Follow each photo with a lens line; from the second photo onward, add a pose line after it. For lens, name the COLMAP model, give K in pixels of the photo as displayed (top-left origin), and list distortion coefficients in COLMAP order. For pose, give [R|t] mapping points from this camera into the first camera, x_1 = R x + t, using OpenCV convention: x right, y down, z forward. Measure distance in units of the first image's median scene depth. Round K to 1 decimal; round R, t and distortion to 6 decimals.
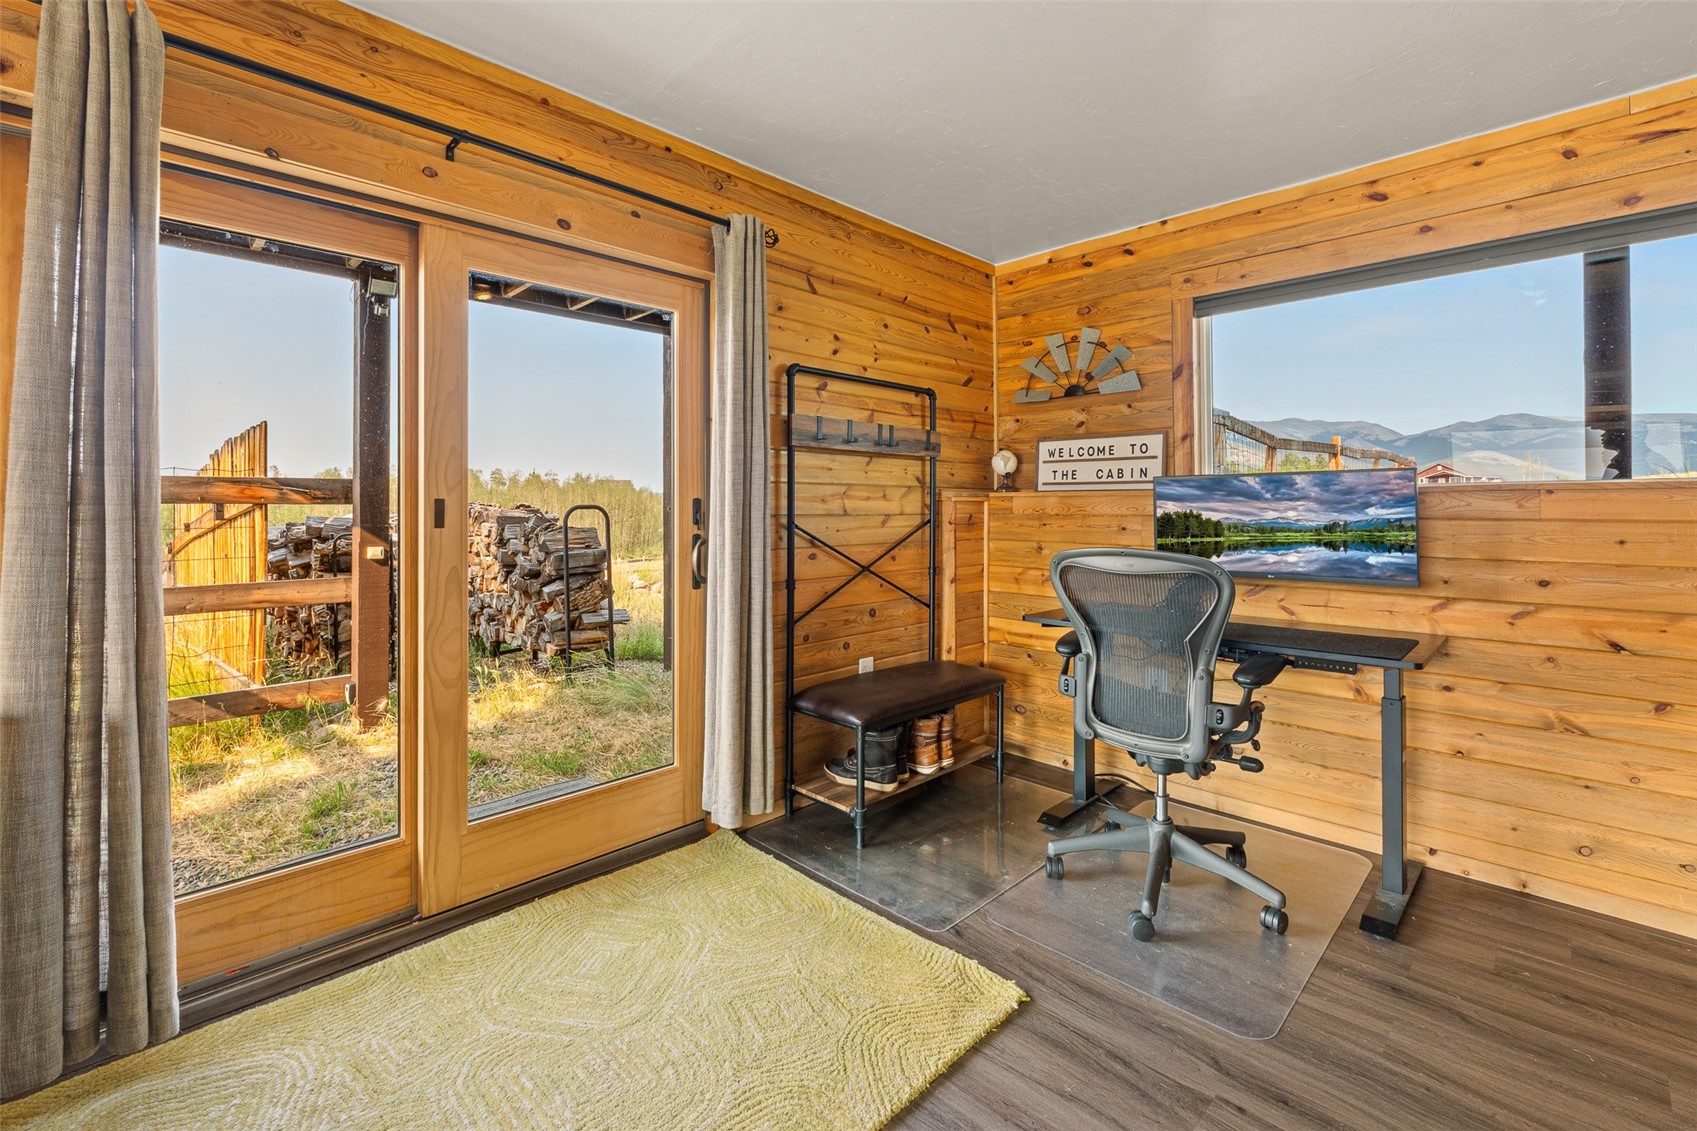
lens RADIAL K [[736.4, 0, 846.9], [0, 736.4, 507.9], [0, 0, 1]] dist [-0.005509, -0.000793]
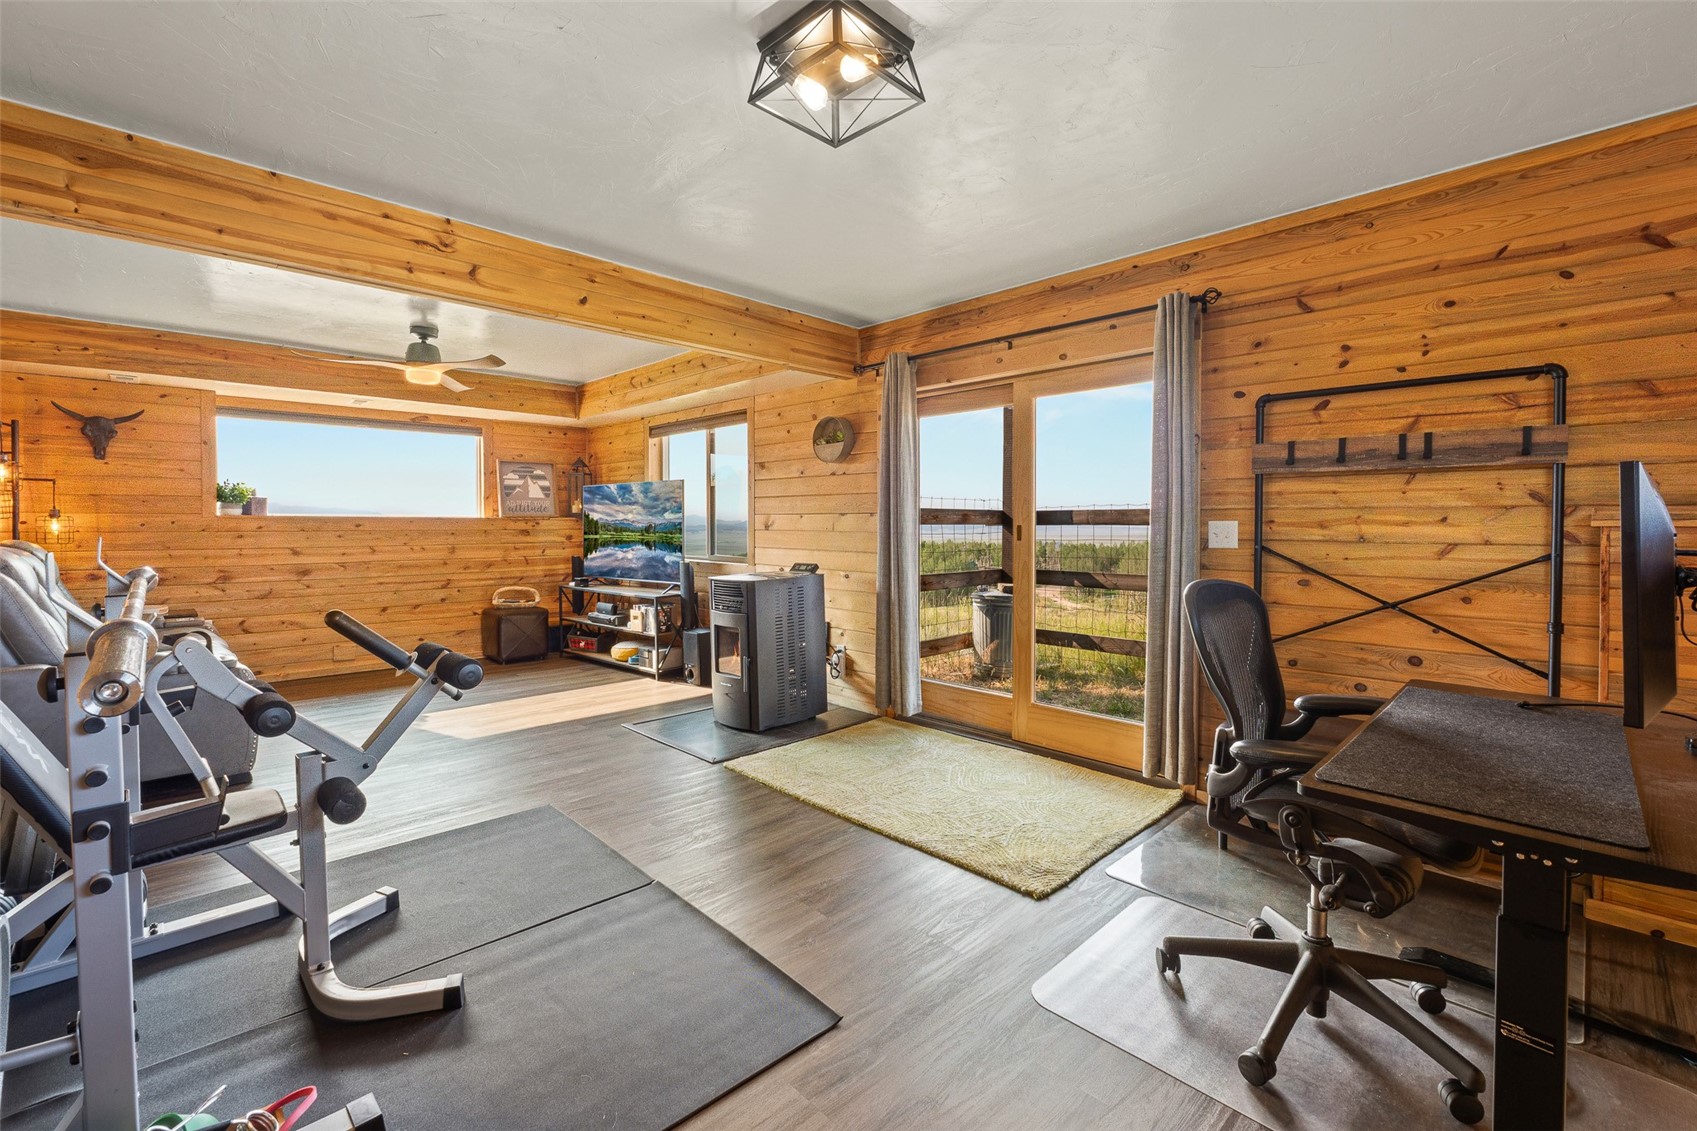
lens RADIAL K [[717.0, 0, 852.6], [0, 717.0, 581.8], [0, 0, 1]] dist [-0.005862, -0.000675]
pose [[0.002418, 0.075586, -0.997136, 0.867768], [-0.007294, 0.997114, 0.075567, -0.003293], [0.999970, 0.007090, 0.002963, 0.373945]]
